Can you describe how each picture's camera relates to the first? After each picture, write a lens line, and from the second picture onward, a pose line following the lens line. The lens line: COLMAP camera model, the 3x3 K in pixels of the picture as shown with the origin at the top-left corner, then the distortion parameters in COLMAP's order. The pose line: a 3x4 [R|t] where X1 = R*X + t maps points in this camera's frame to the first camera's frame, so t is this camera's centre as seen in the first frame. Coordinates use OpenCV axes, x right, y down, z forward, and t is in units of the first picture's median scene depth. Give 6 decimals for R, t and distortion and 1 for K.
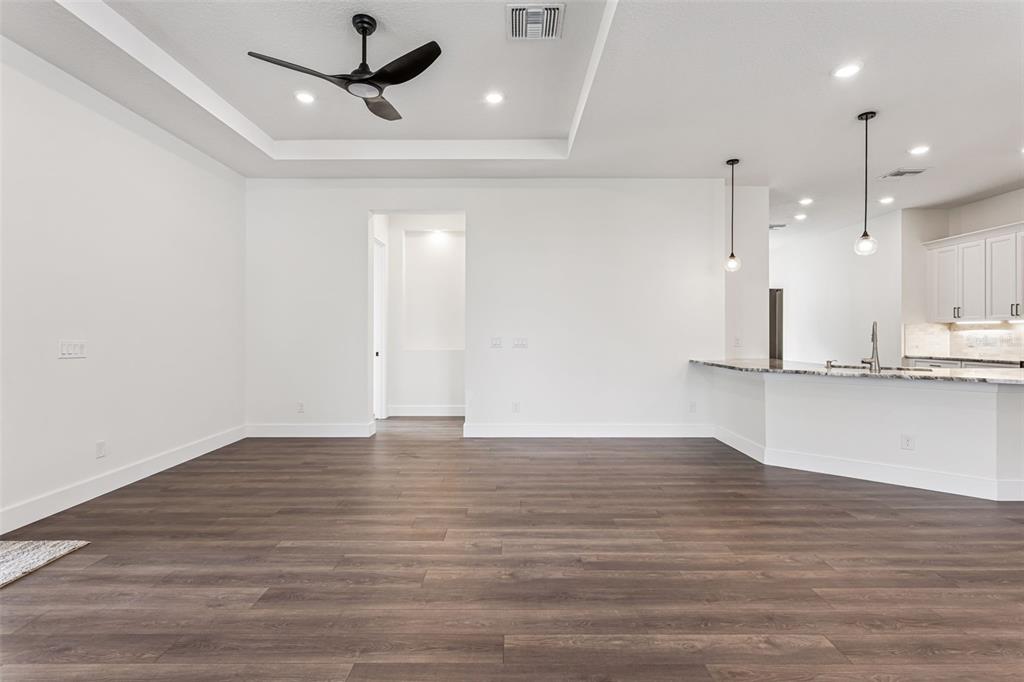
lens RADIAL K [[489.7, 0, 510.9], [0, 489.7, 333.5], [0, 0, 1]] dist [0.000586, 0.000189]
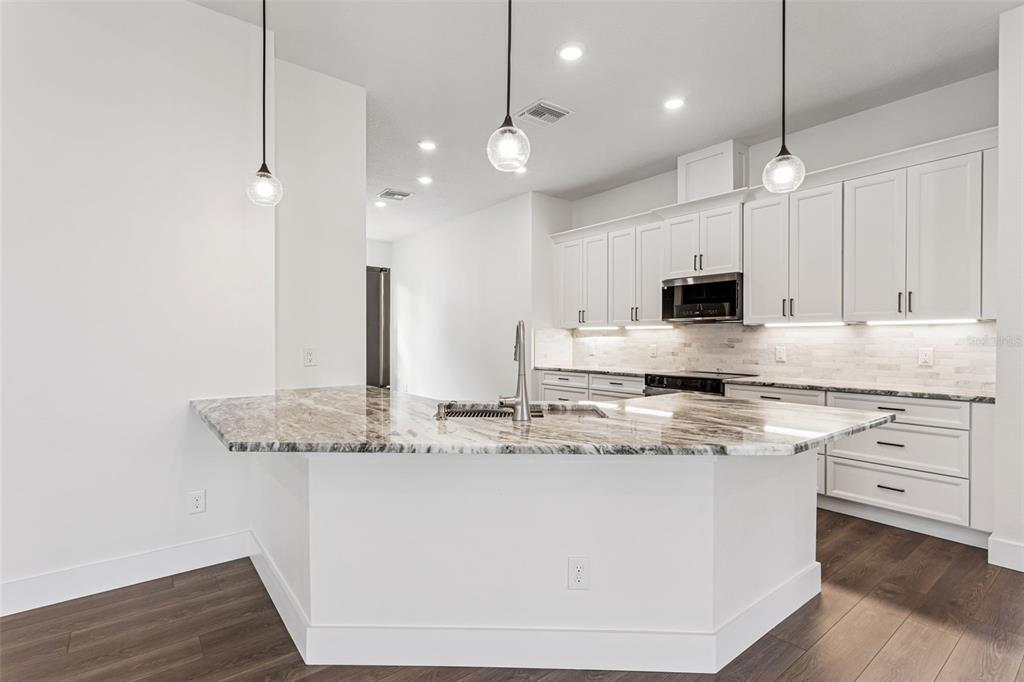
lens RADIAL K [[489.7, 0, 510.9], [0, 489.7, 333.5], [0, 0, 1]] dist [0.000586, 0.000189]
pose [[0.786050, 0.007102, 0.618122, 0.326847], [-0.001283, 0.999951, -0.009858, -0.004649], [-0.618162, 0.006956, 0.786020, 0.470269]]
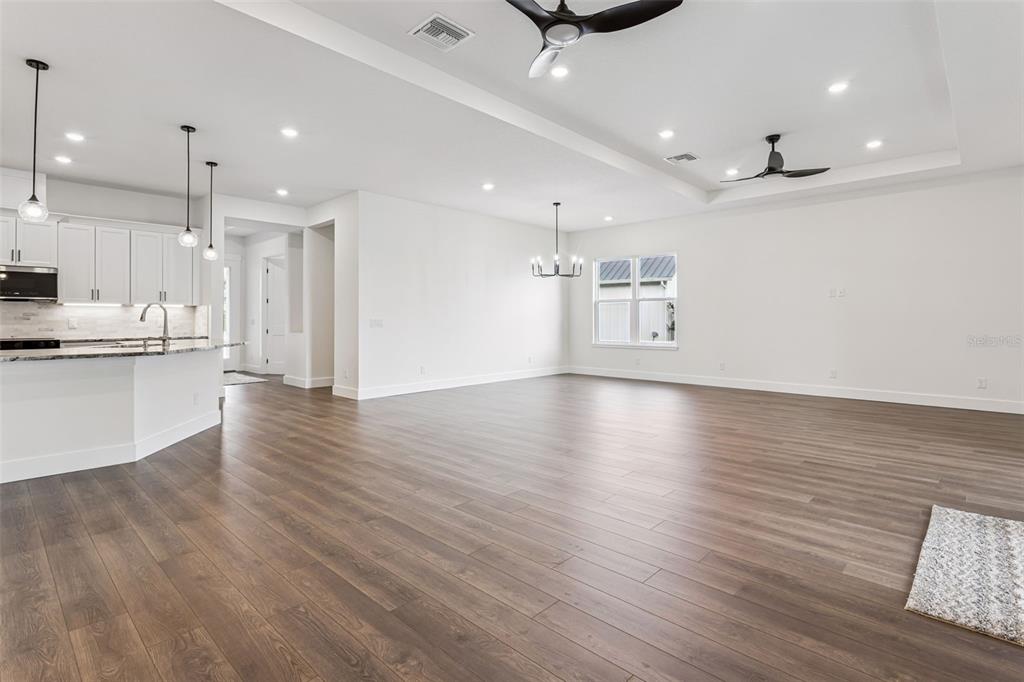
lens RADIAL K [[501.3, 0, 510.7], [0, 501.3, 313.3], [0, 0, 1]] dist [0.001365, 0.000433]
pose [[-0.724131, 0.008286, 0.689612, -0.484499], [0.000657, 0.999936, -0.011325, 0.009788], [-0.689662, -0.007748, -0.724090, 0.970039]]
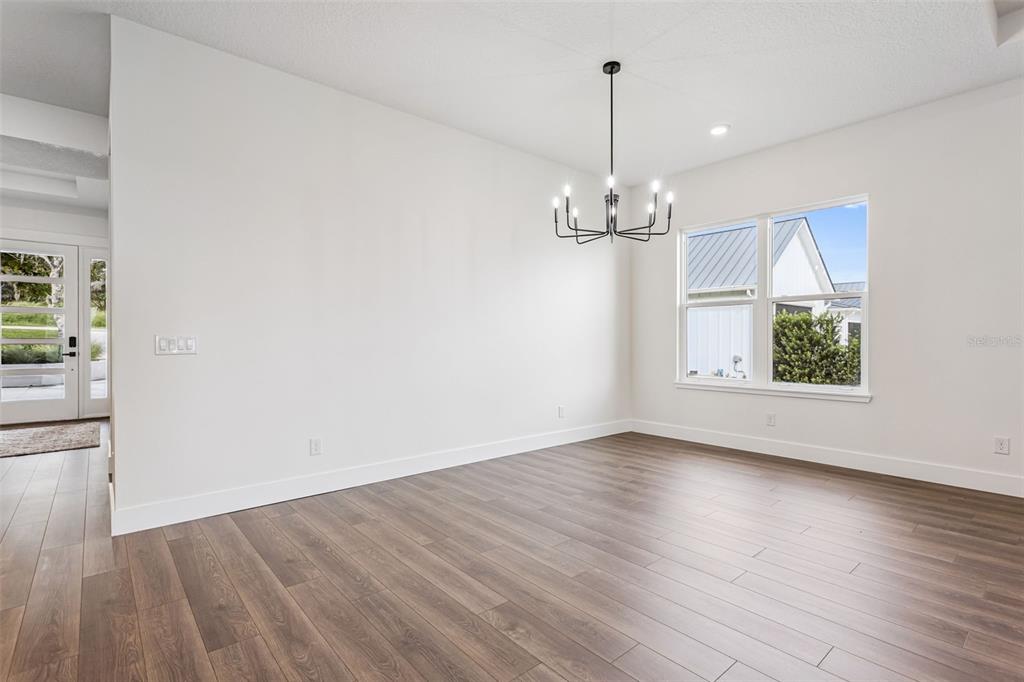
lens RADIAL K [[492.9, 0, 513.2], [0, 492.9, 337.9], [0, 0, 1]] dist [0.002333, 0.000749]
pose [[-0.652345, 0.002231, 0.757919, 0.034692], [-0.001171, 0.999992, -0.003952, 0.015698], [-0.757921, -0.003466, -0.652337, 0.318736]]
